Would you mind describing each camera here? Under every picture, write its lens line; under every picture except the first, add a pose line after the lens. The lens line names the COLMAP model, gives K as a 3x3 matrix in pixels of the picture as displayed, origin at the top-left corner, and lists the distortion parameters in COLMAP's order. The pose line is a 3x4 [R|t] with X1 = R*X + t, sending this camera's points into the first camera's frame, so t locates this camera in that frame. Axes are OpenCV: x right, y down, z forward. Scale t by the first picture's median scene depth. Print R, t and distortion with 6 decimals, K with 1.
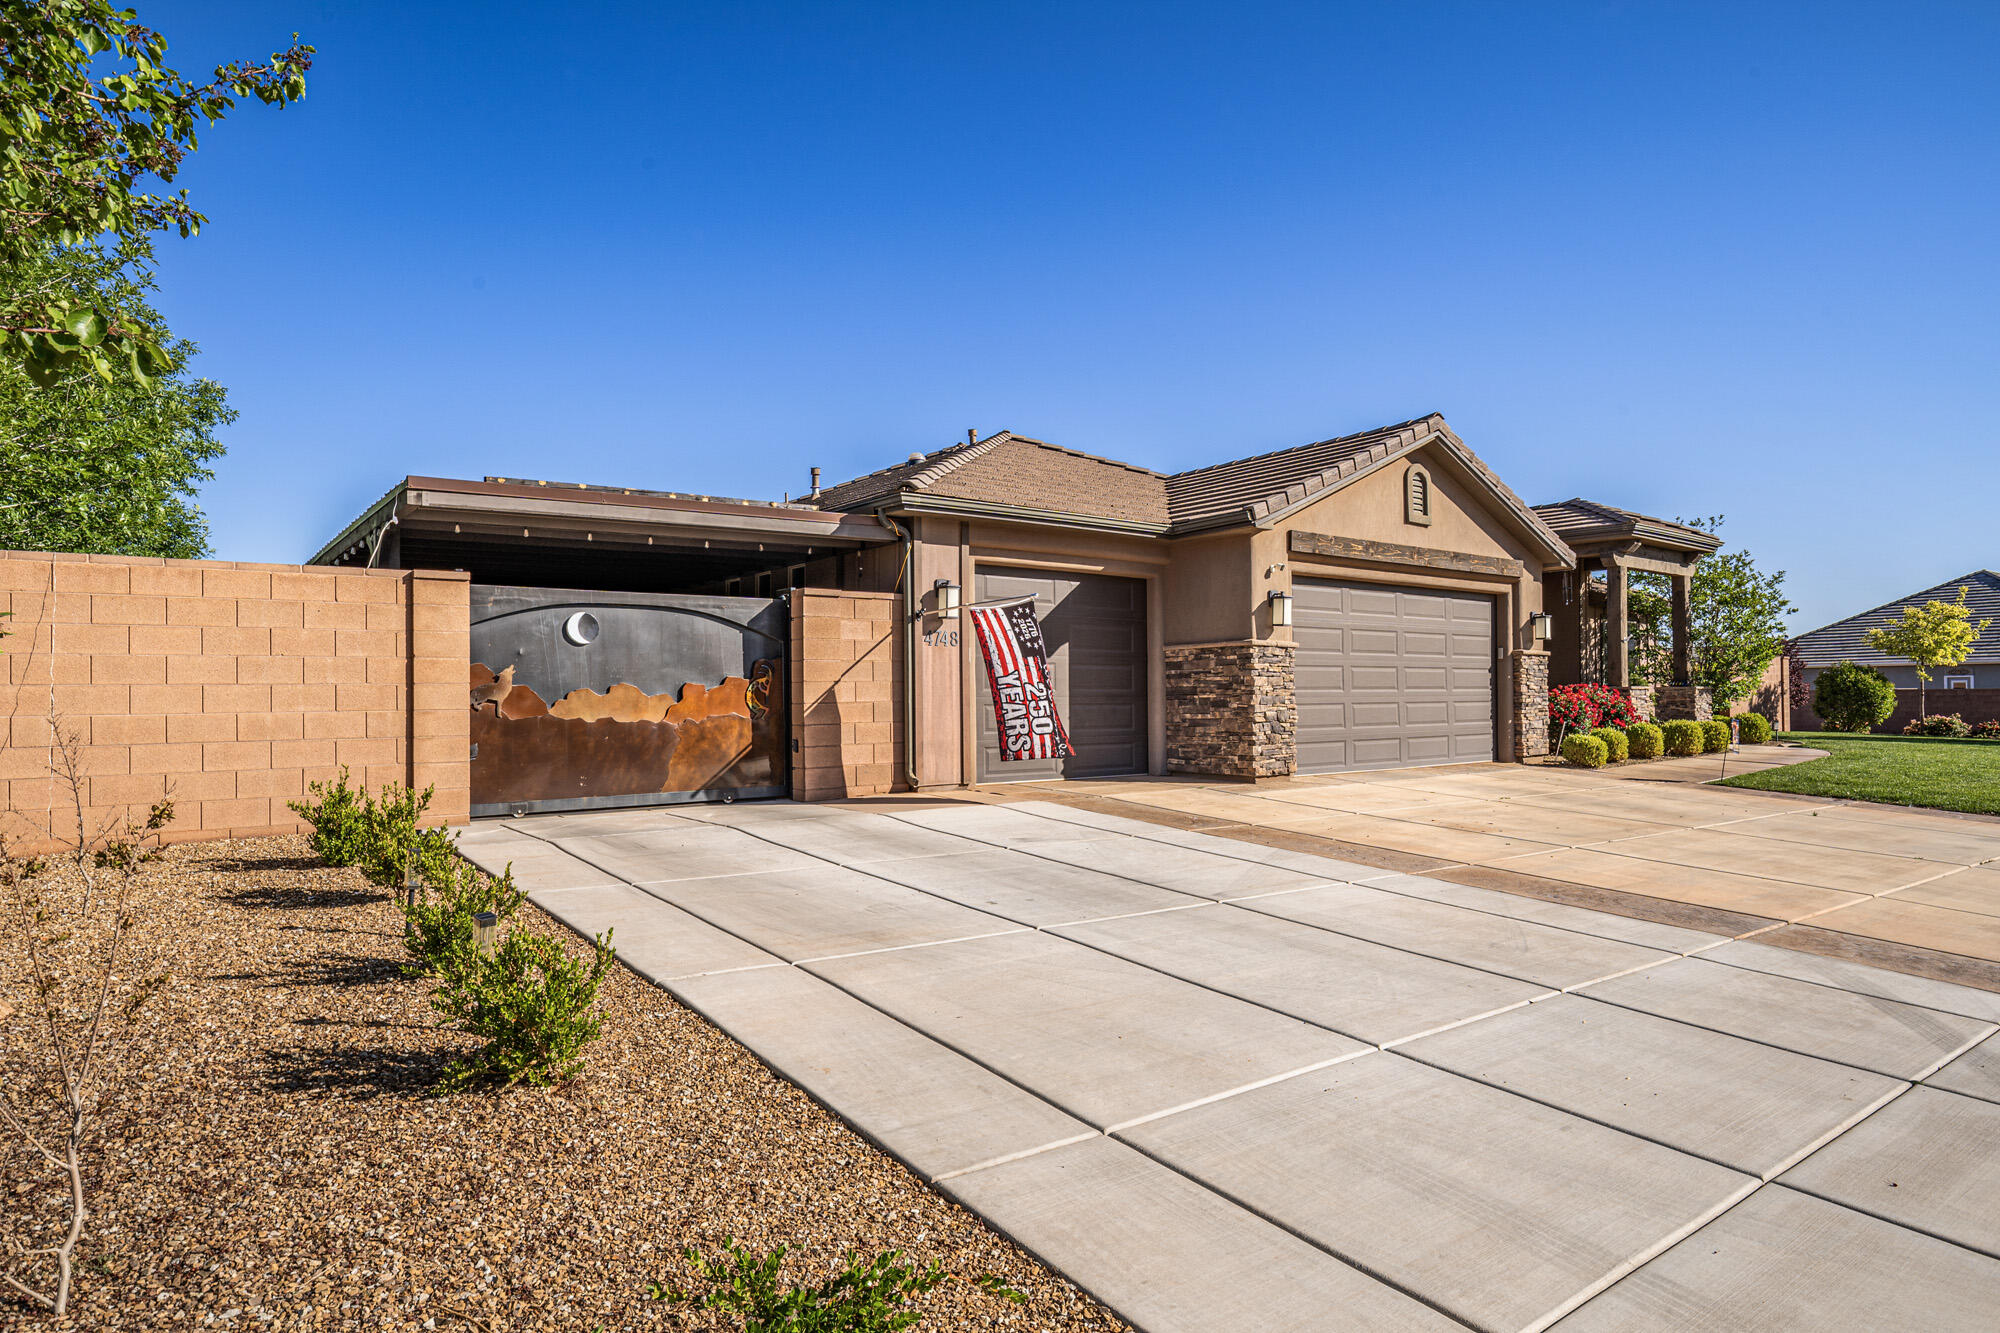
lens RADIAL K [[1111.1, 0, 990.1], [0, 1111.1, 688.6], [0, 0, 1]] dist [-0.014451, 0.000175]
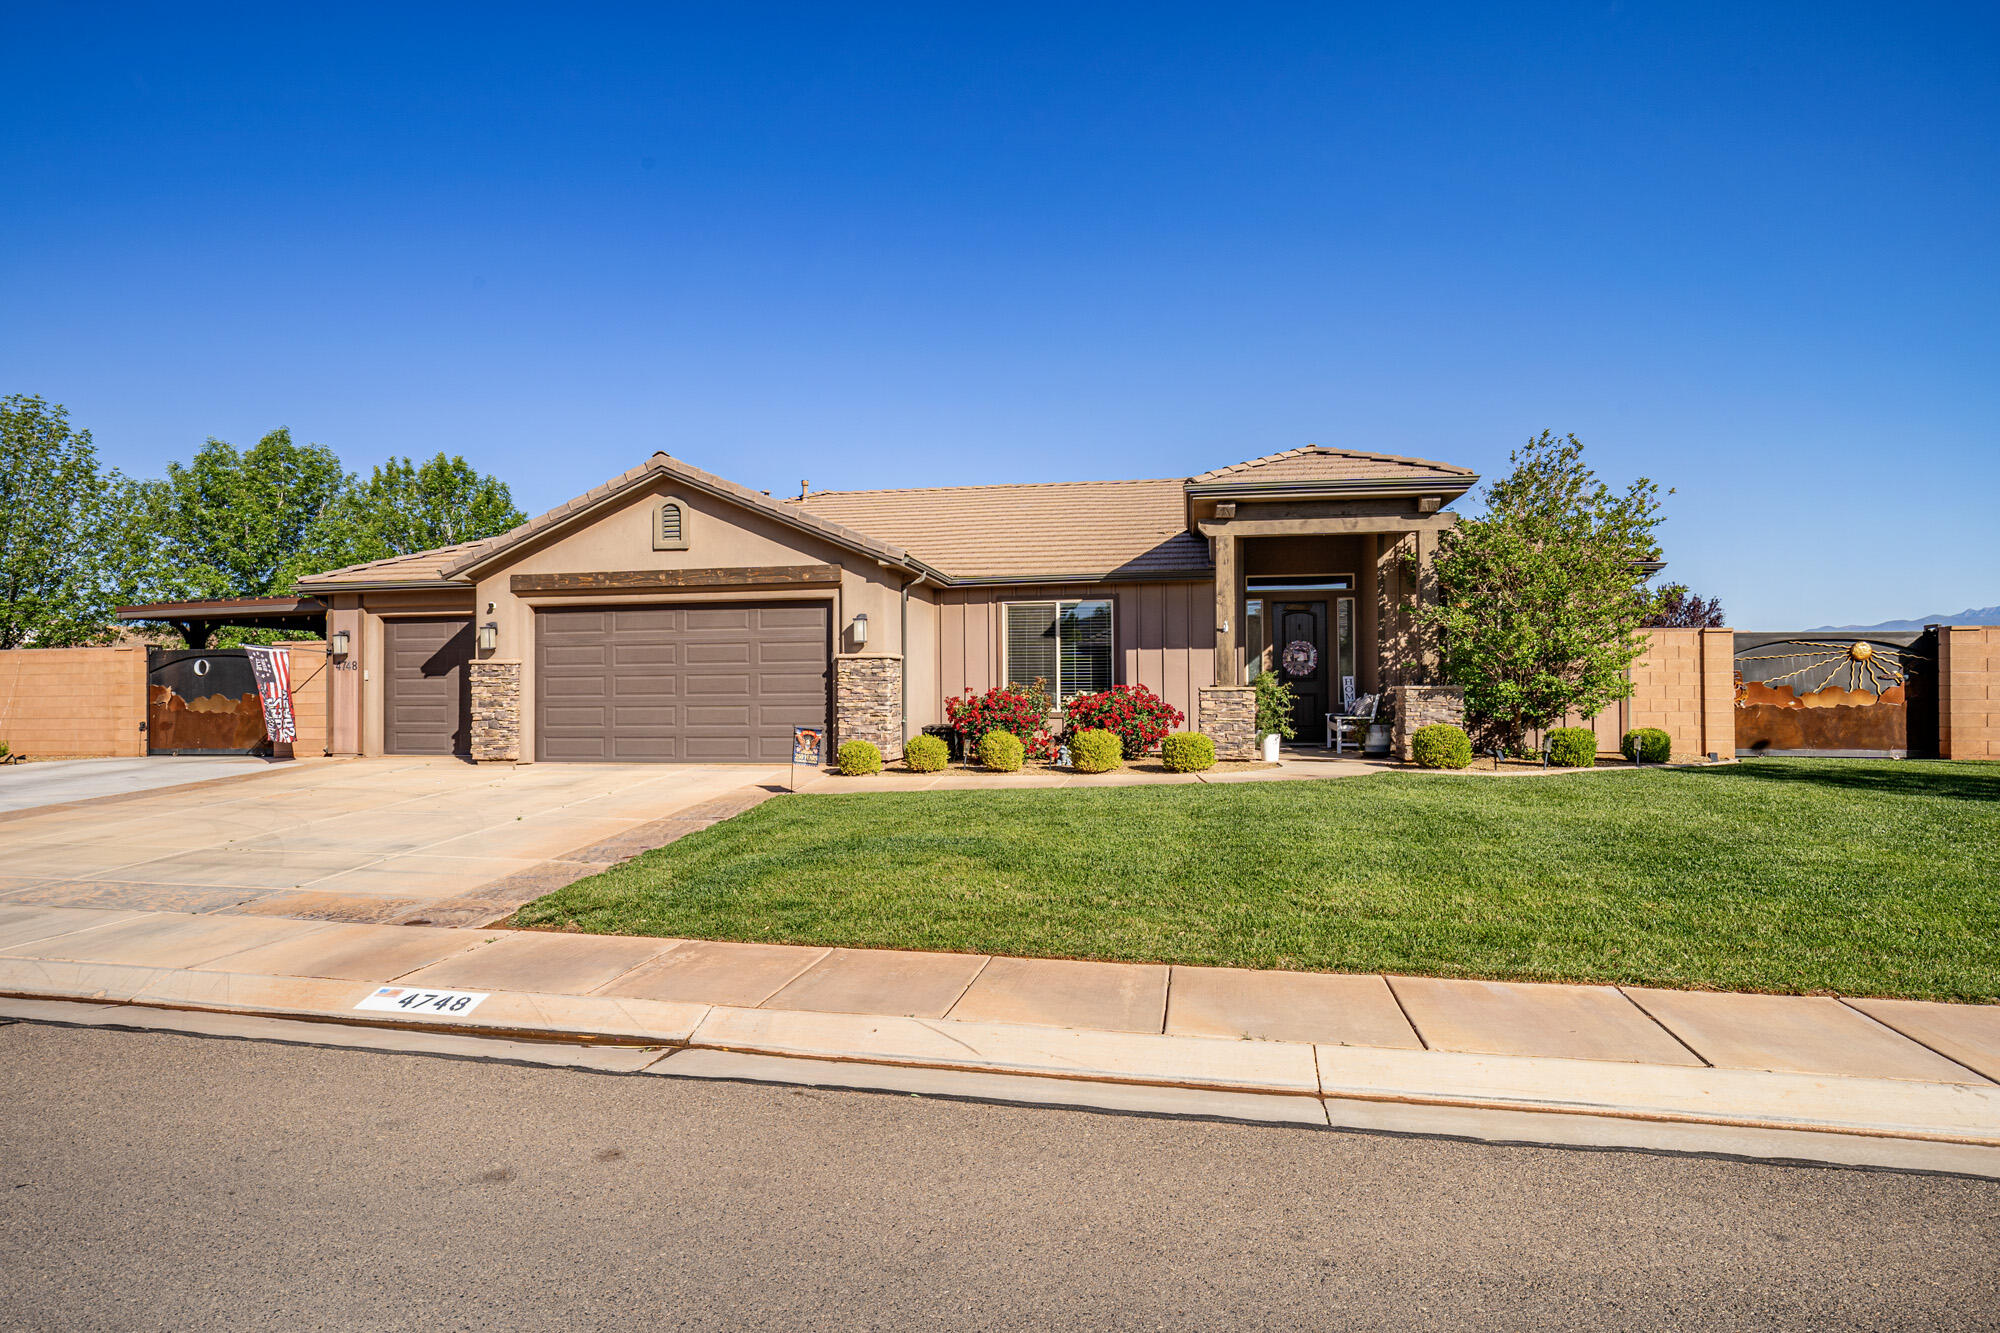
lens RADIAL K [[1111.1, 0, 990.1], [0, 1111.1, 688.6], [0, 0, 1]] dist [-0.014451, 0.000175]
pose [[0.663614, -0.000255, -0.748075, 1.679442], [0.010099, 0.999912, 0.008618, -0.014050], [0.748007, -0.013273, 0.663558, 0.561354]]
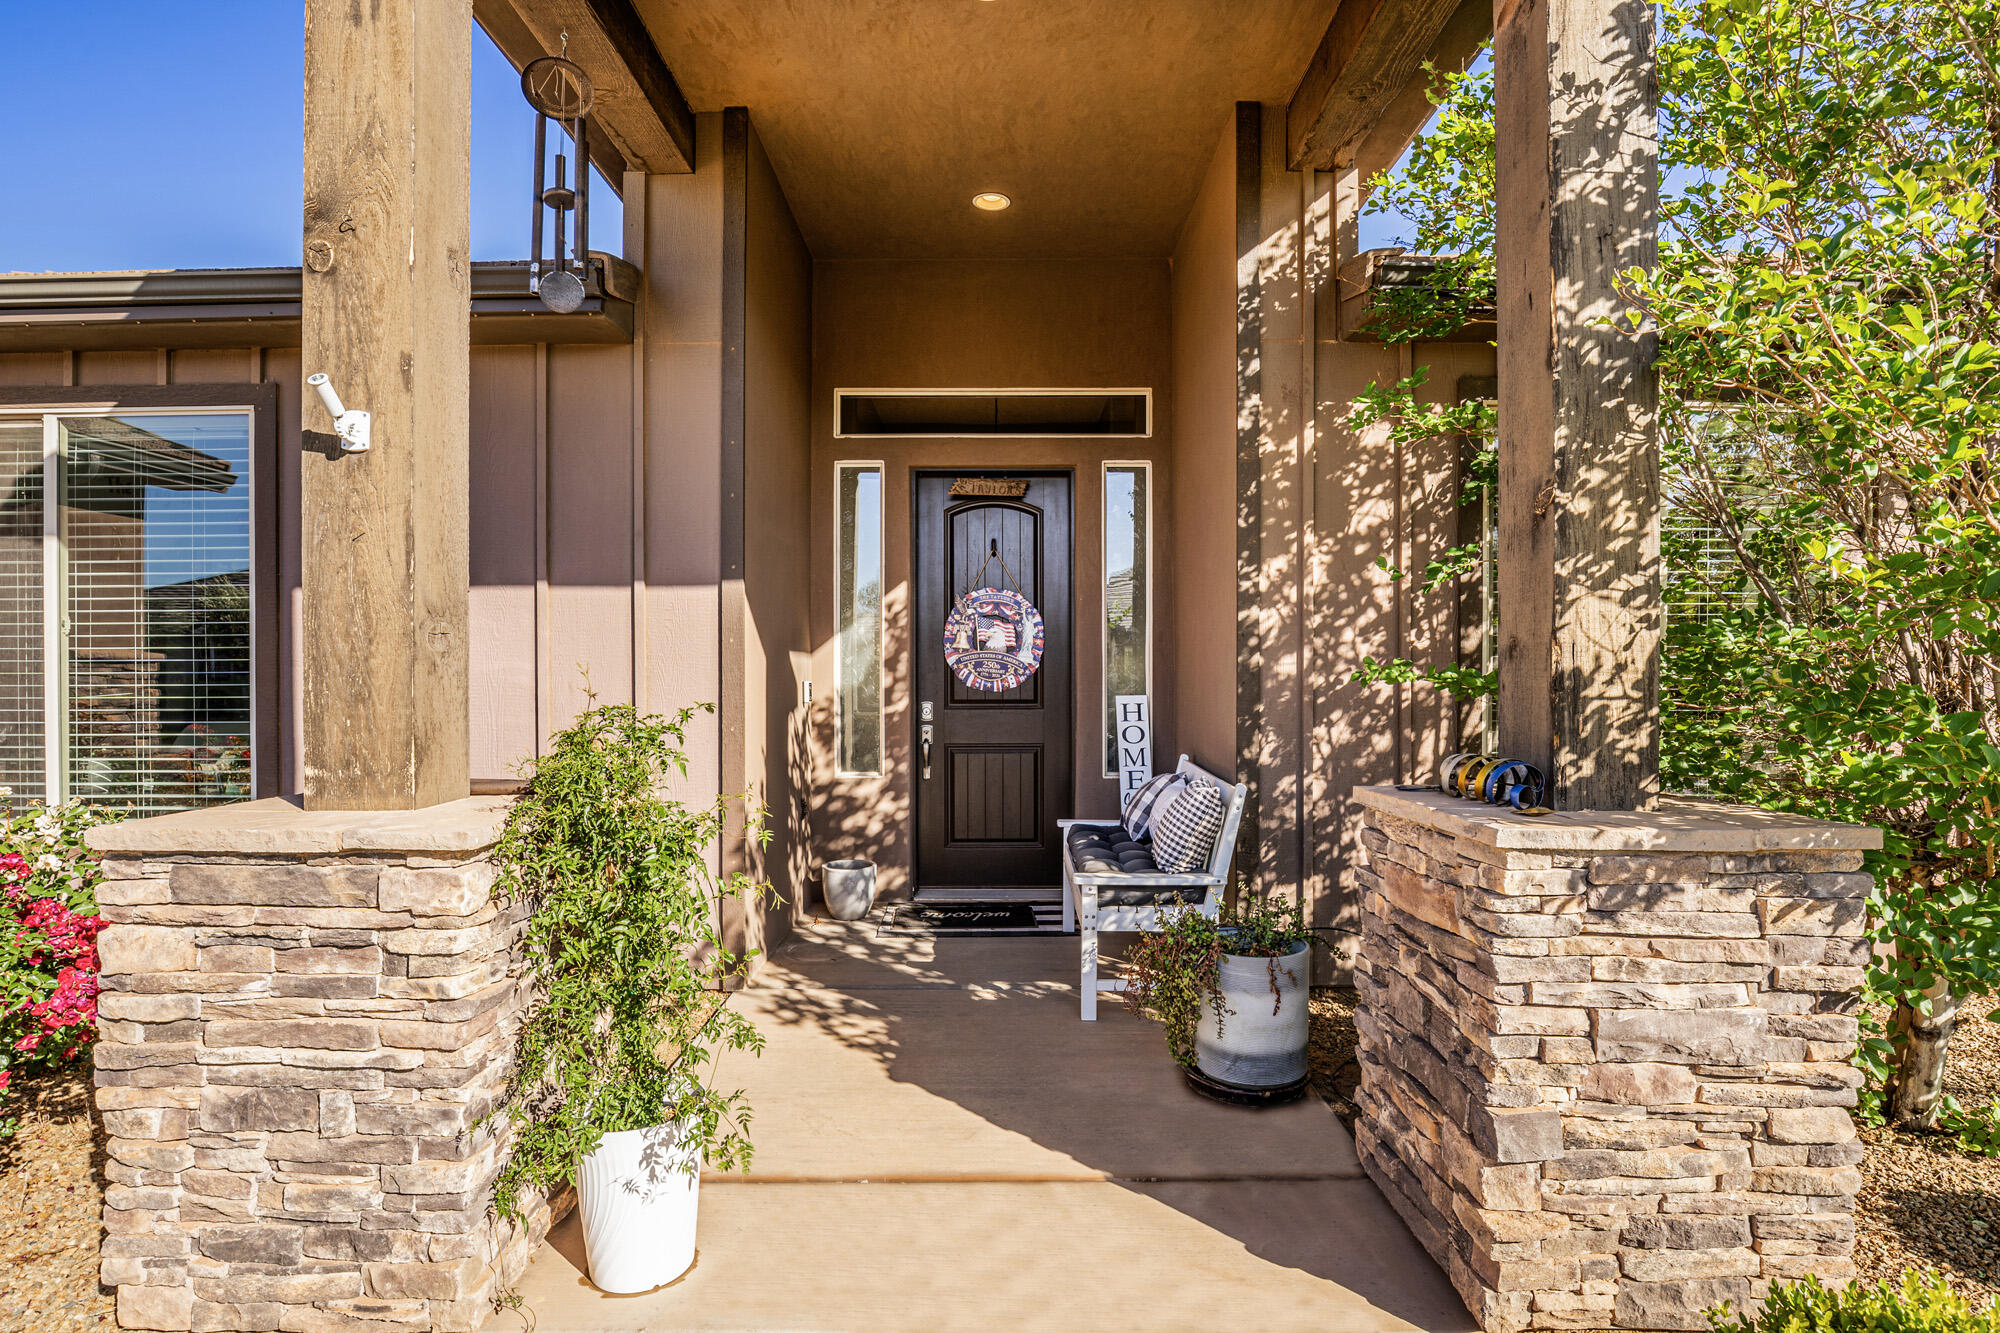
lens RADIAL K [[1030.5, 0, 1000.0], [0, 1030.5, 666.5], [0, 0, 1]] dist [-0.000132, 0.000141]
pose [[0.782131, -0.002534, -0.623109, 1.117012], [0.004183, 0.999991, 0.001184, -0.026772], [0.623100, -0.003532, 0.782134, 1.527766]]
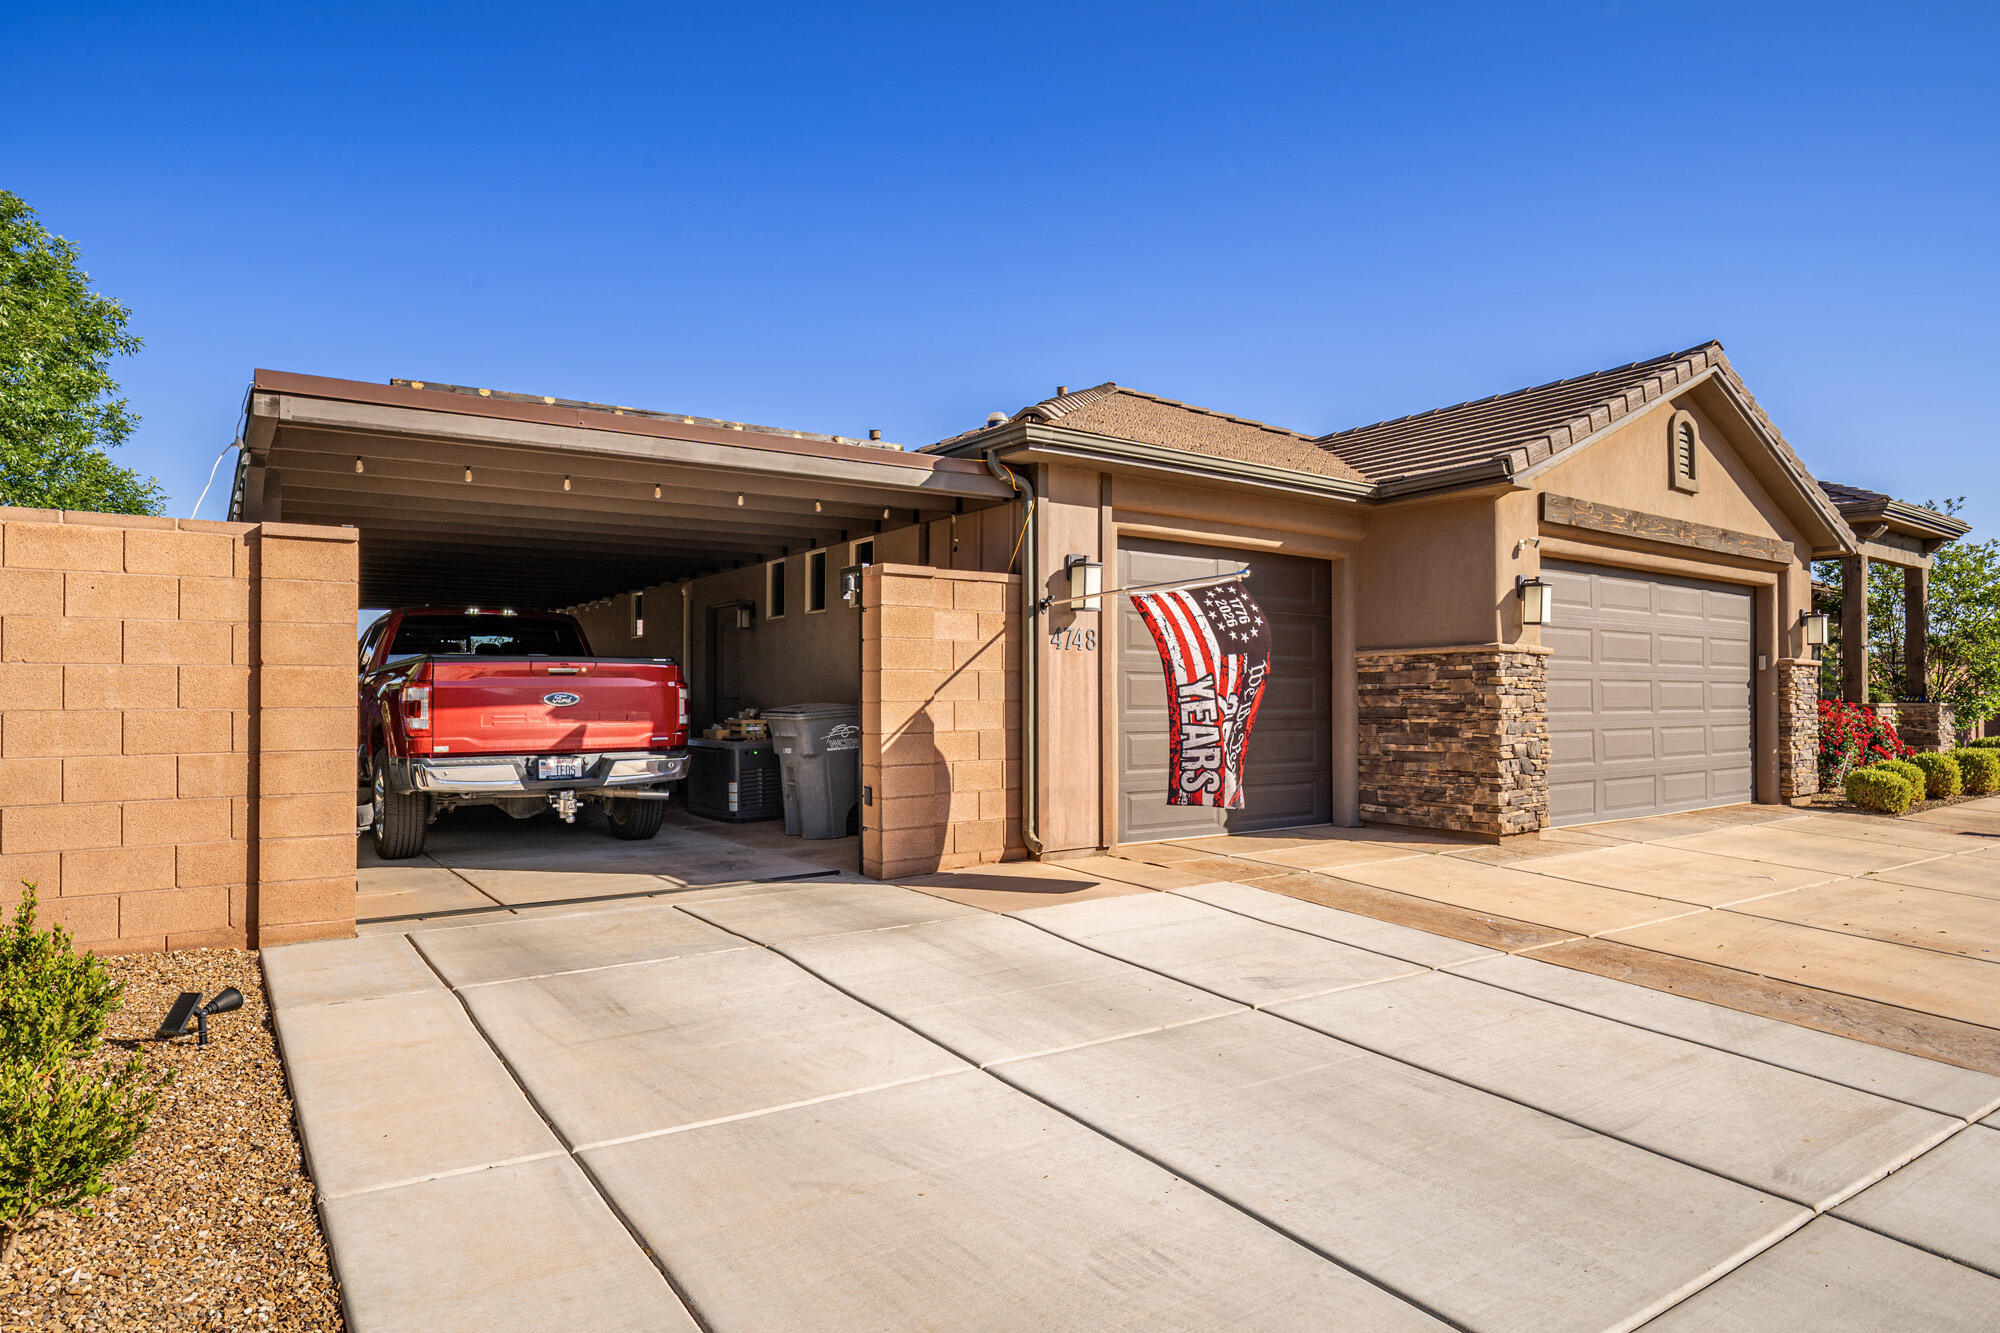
lens RADIAL K [[1111.1, 0, 990.1], [0, 1111.1, 688.6], [0, 0, 1]] dist [-0.014451, 0.000175]
pose [[0.999431, 0.008031, -0.032765, -0.066632], [-0.008002, 0.999967, 0.001003, -0.013038], [0.032772, -0.000740, 0.999463, 0.273515]]
